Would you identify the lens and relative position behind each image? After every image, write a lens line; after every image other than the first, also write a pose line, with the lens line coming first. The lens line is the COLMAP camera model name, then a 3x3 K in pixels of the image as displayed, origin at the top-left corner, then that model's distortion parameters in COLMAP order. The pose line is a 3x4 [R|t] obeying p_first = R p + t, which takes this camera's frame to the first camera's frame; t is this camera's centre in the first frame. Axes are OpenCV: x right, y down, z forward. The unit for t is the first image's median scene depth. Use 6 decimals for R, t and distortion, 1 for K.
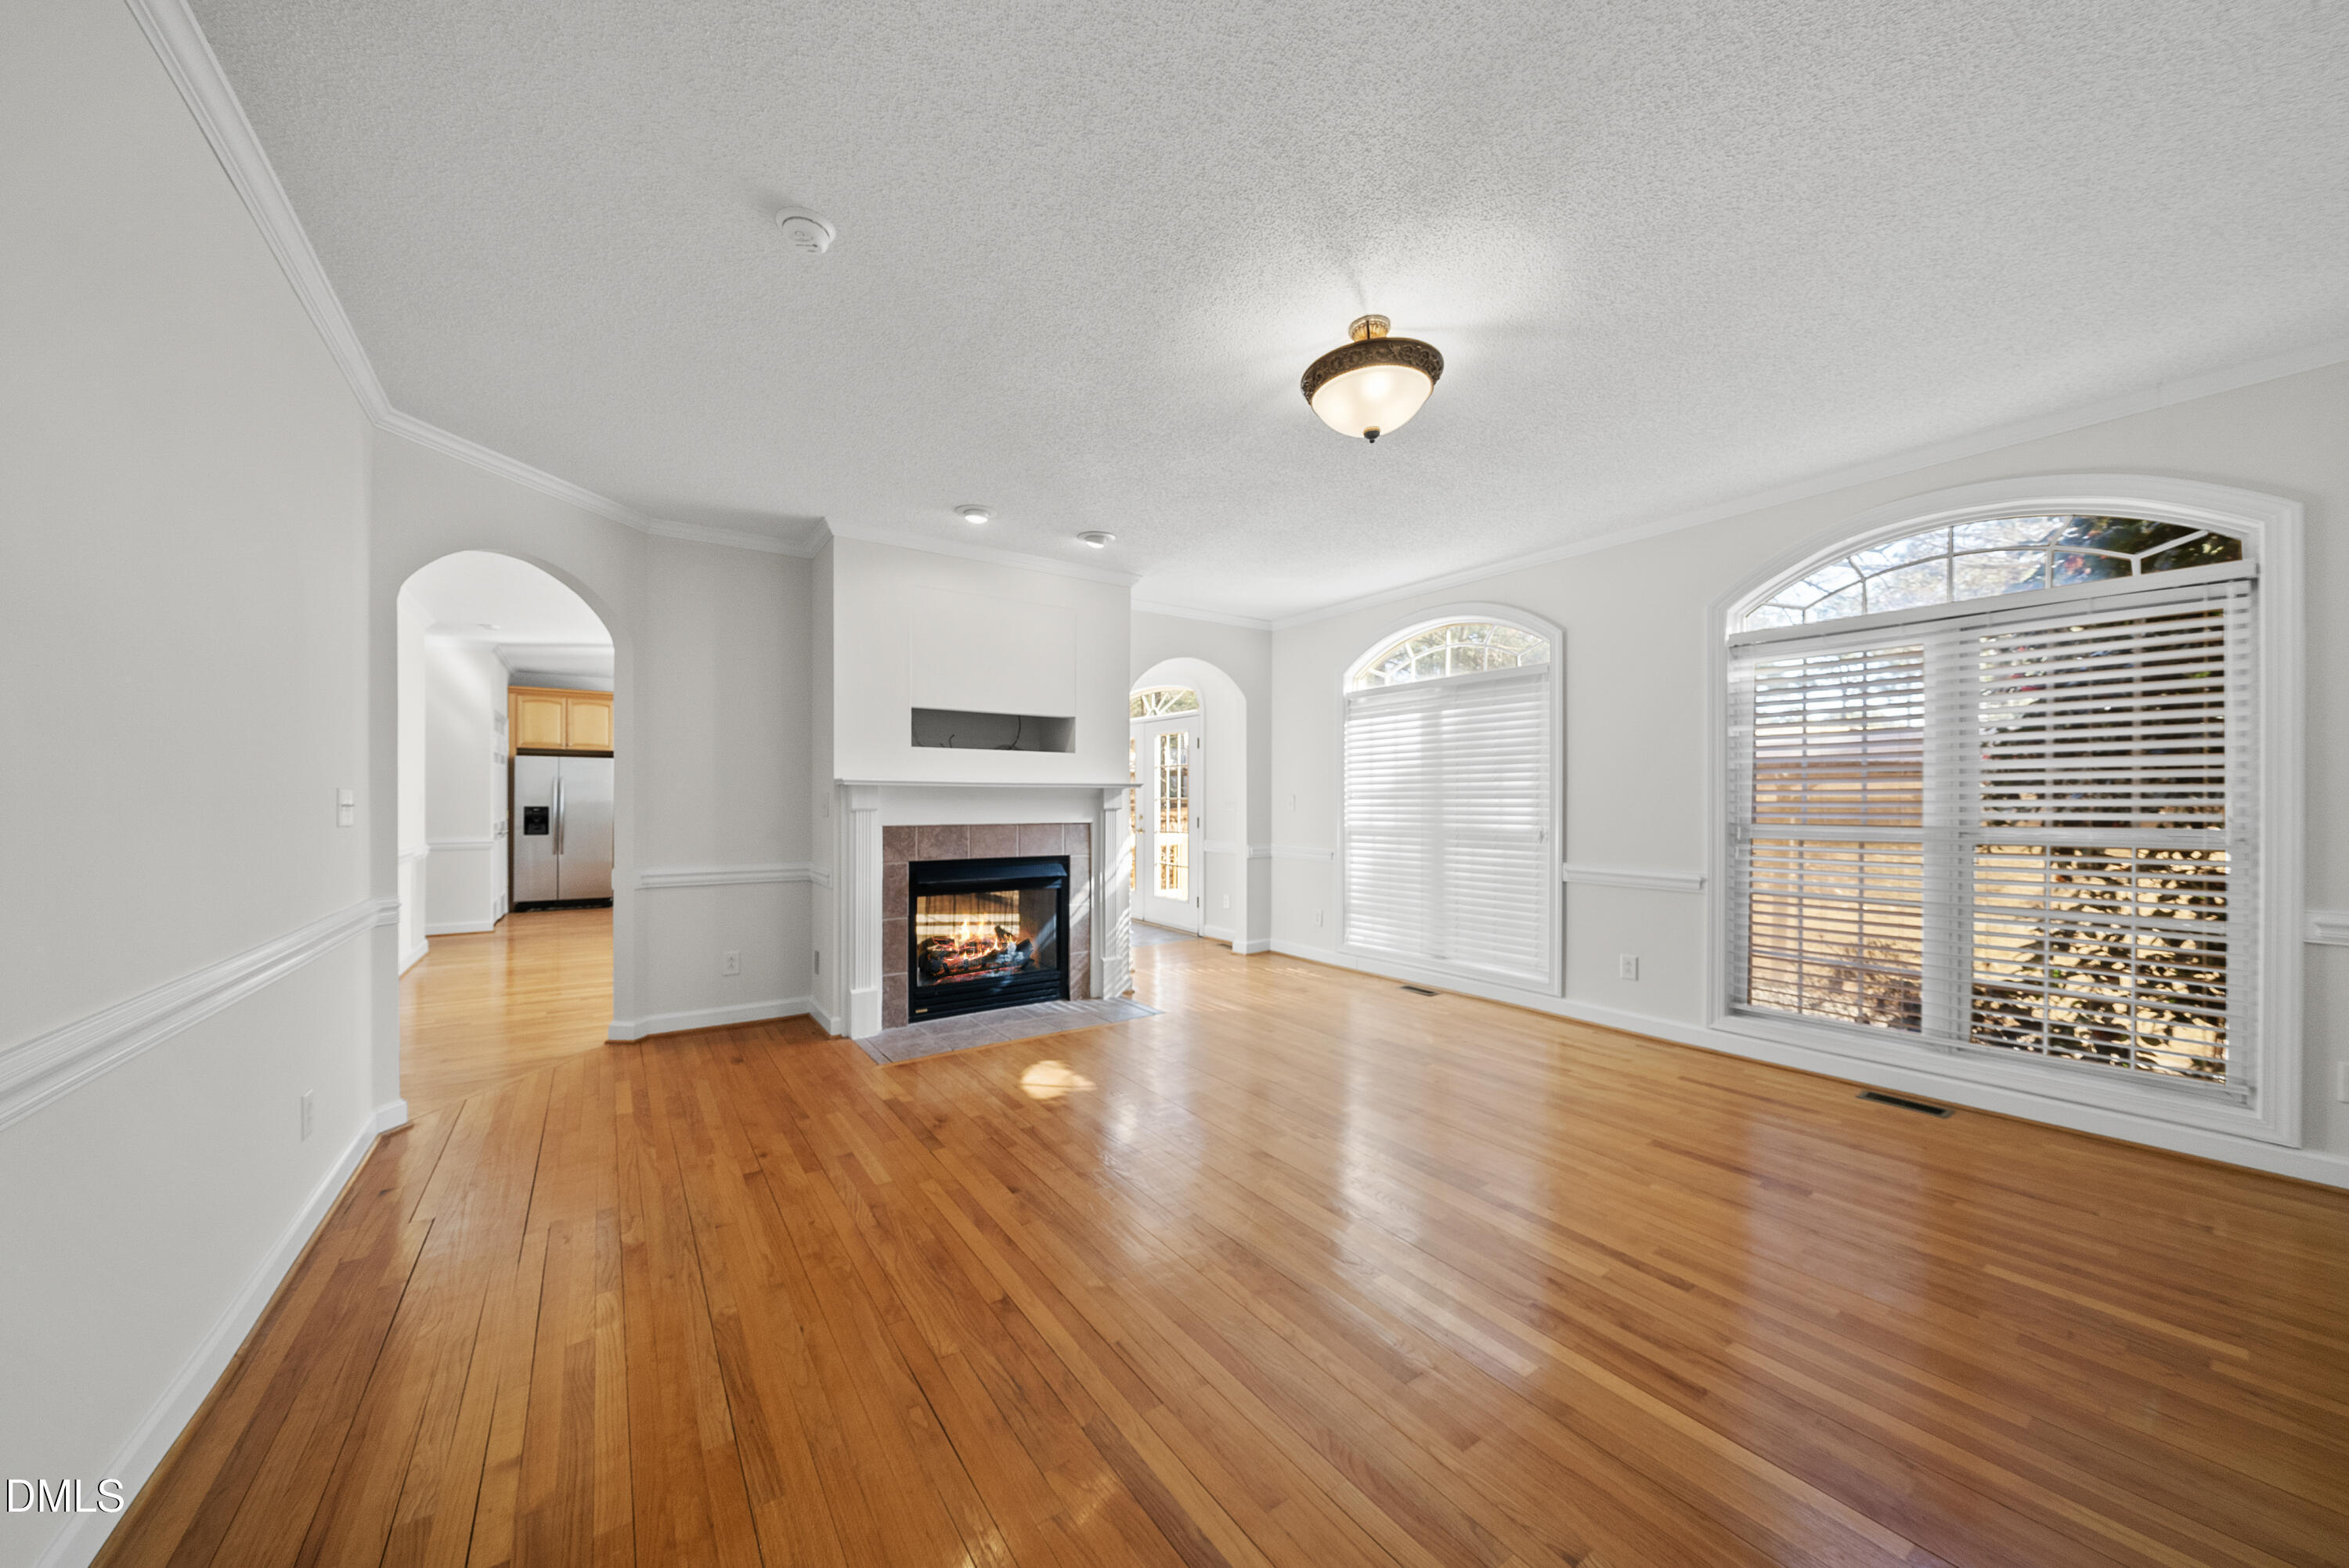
lens RADIAL K [[803.5, 0, 1163.9], [0, 803.5, 798.9], [0, 0, 1]] dist [-0.006861, -0.000149]
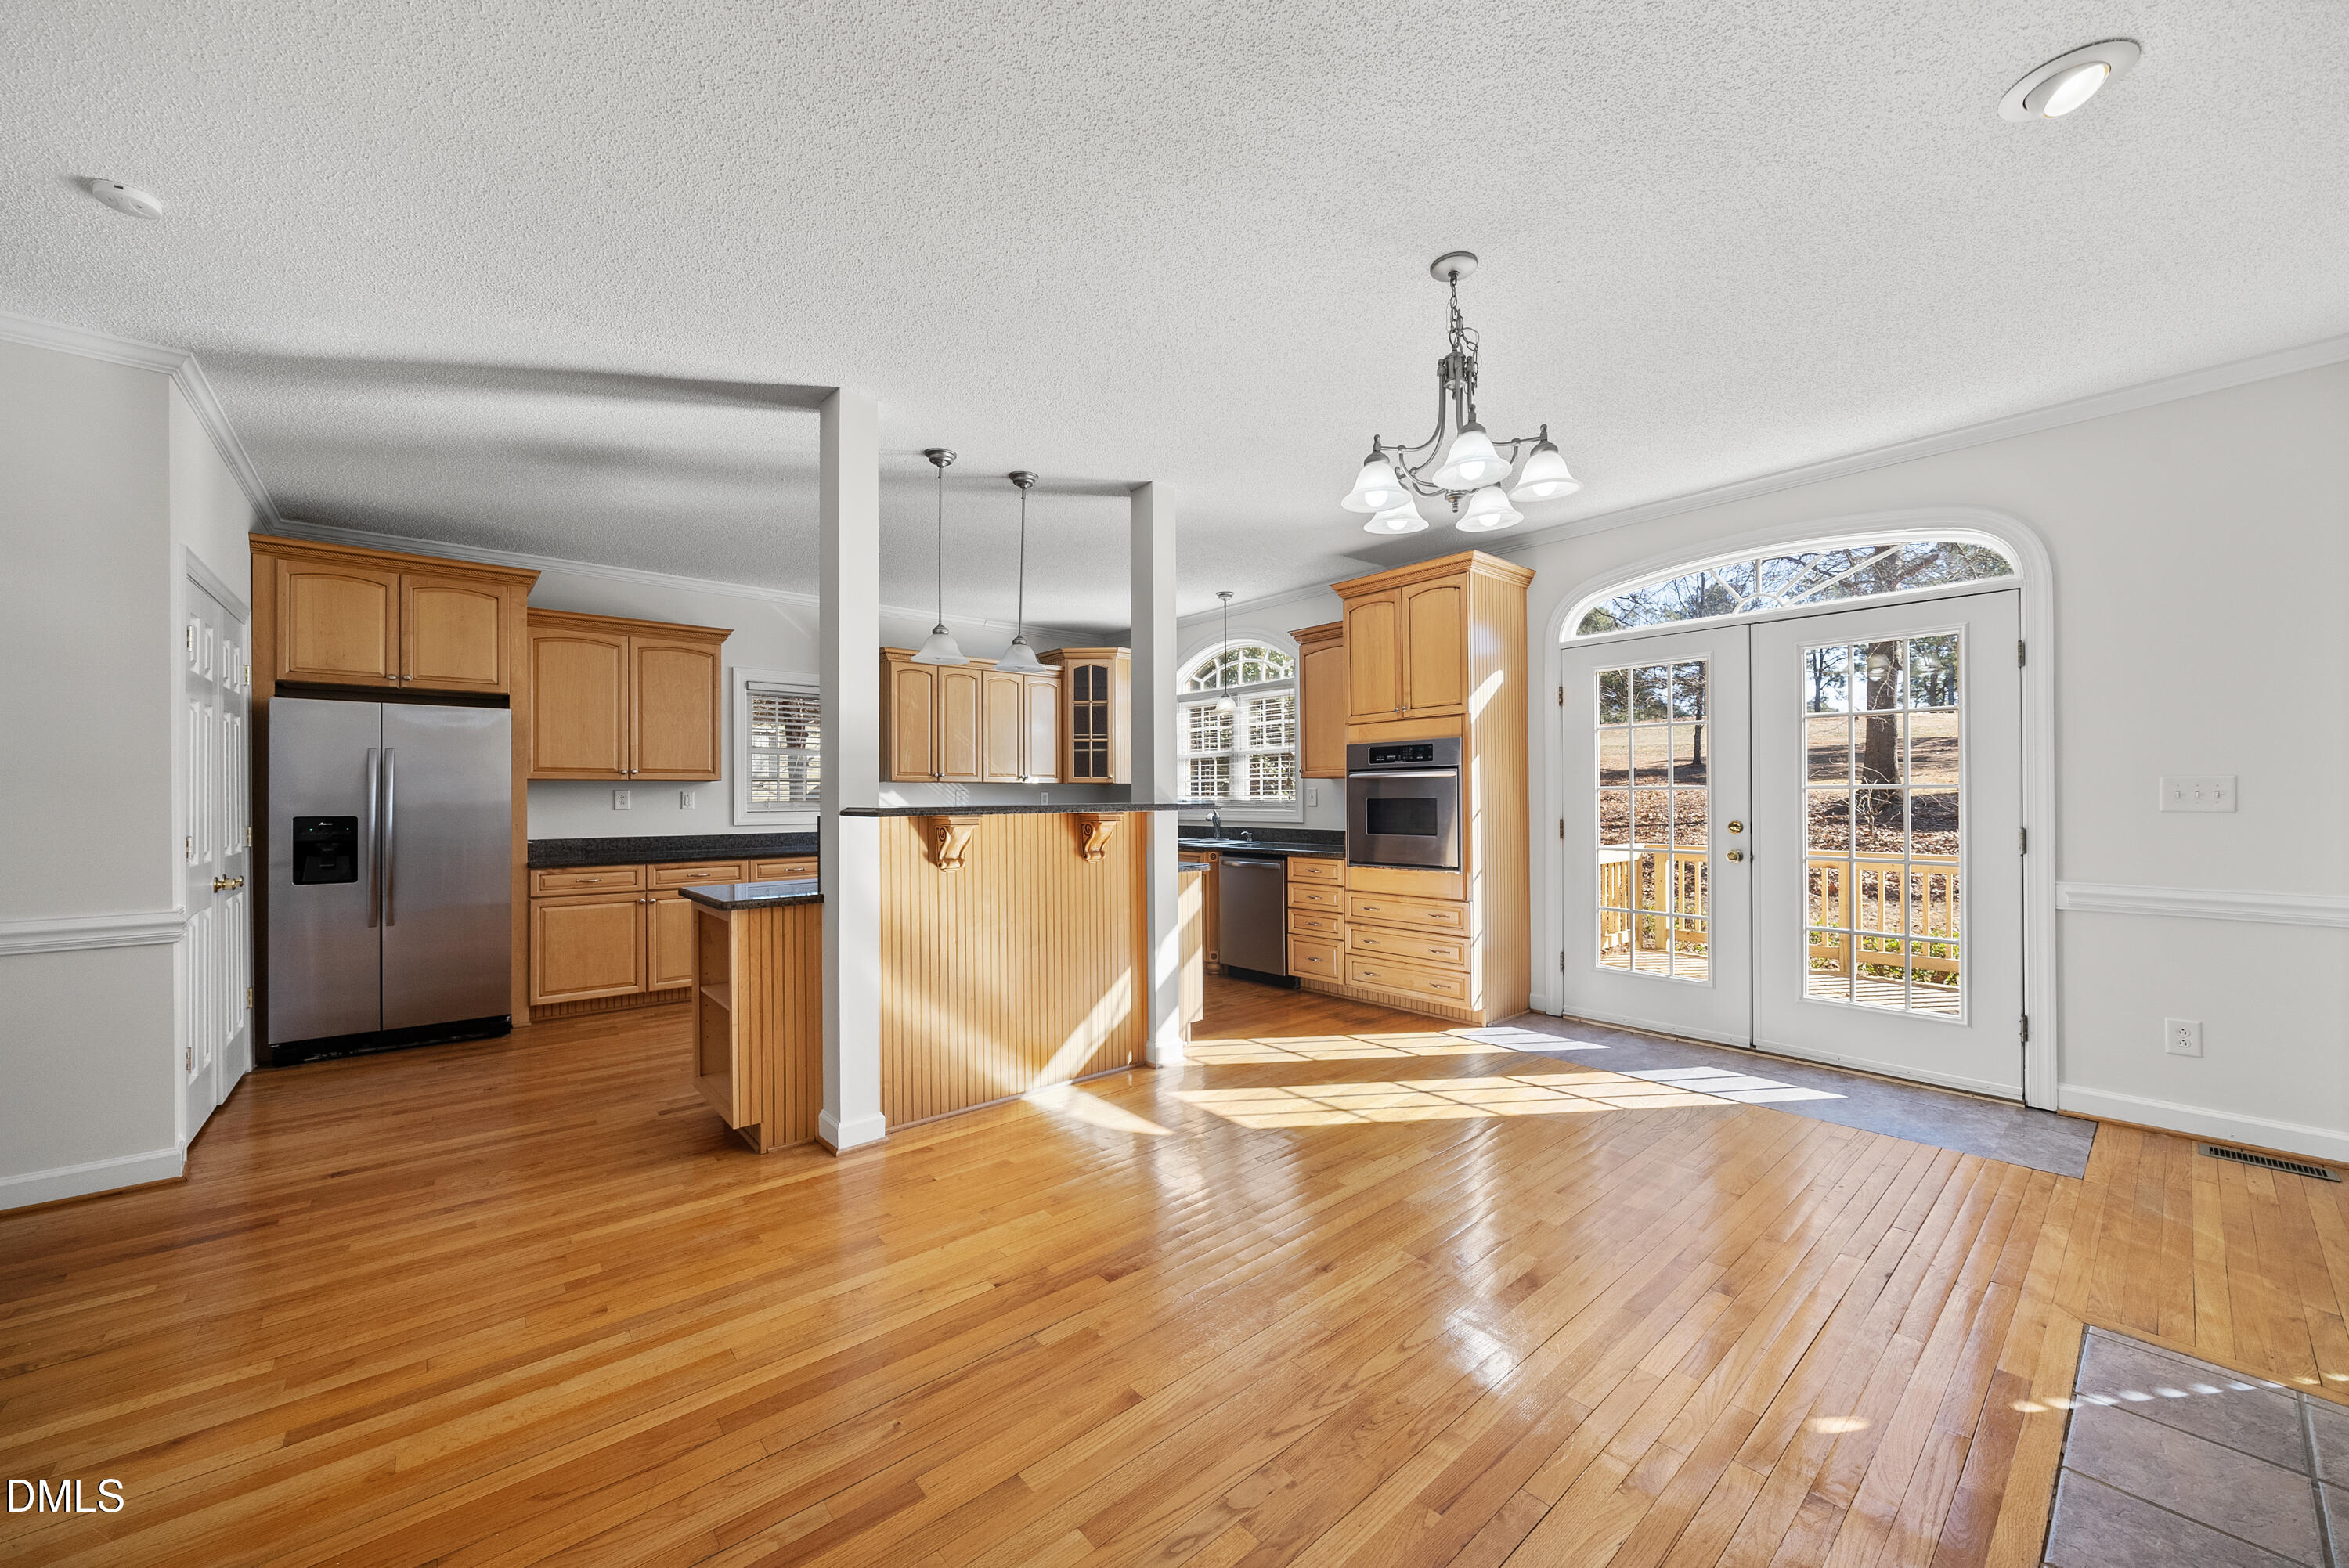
lens RADIAL K [[869.9, 0, 1187.5], [0, 869.9, 786.0], [0, 0, 1]] dist [-0.003502, -0.000229]
pose [[0.992778, -0.007909, 0.119705, -0.377525], [0.008848, 0.999934, -0.007320, 0.001383], [-0.119640, 0.008326, 0.992782, 0.478914]]
